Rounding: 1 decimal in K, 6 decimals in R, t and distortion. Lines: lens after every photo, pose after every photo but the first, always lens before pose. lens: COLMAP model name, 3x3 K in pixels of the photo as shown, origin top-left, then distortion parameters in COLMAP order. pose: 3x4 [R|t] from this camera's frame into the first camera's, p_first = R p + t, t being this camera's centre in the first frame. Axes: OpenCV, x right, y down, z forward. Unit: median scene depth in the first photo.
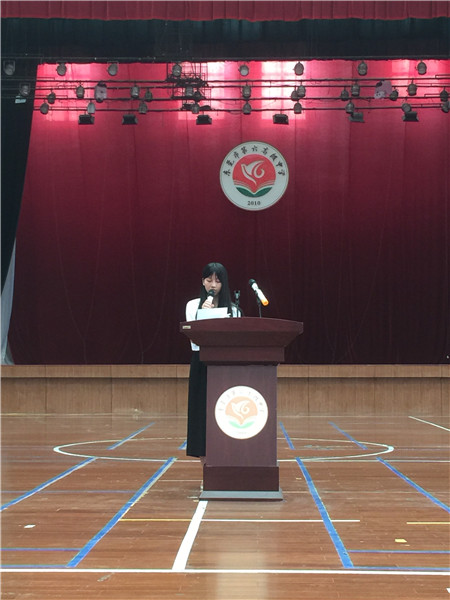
lens RADIAL K [[1142.1, 0, 224.8], [0, 1142.1, 302.2], [0, 0, 1]] dist [0.049174, 0.000000]
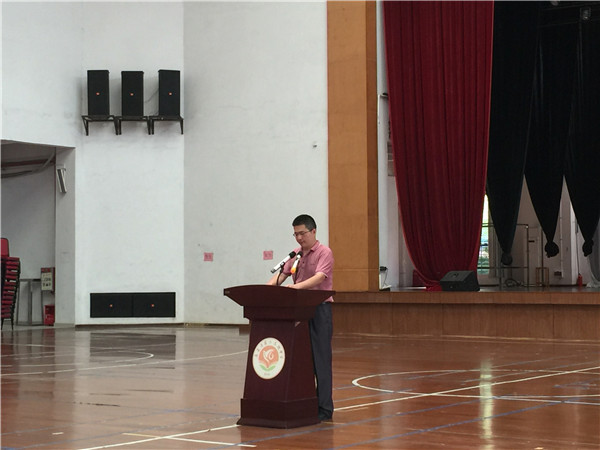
lens RADIAL K [[1201.0, 0, 300.8], [0, 1201.0, 224.9], [0, 0, 1]] dist [0.090294, 0.000000]
pose [[0.825322, -0.030193, -0.563854, 0.205791], [0.039361, 0.999217, 0.004107, -0.014623], [0.563288, -0.025584, 0.825864, -0.023489]]
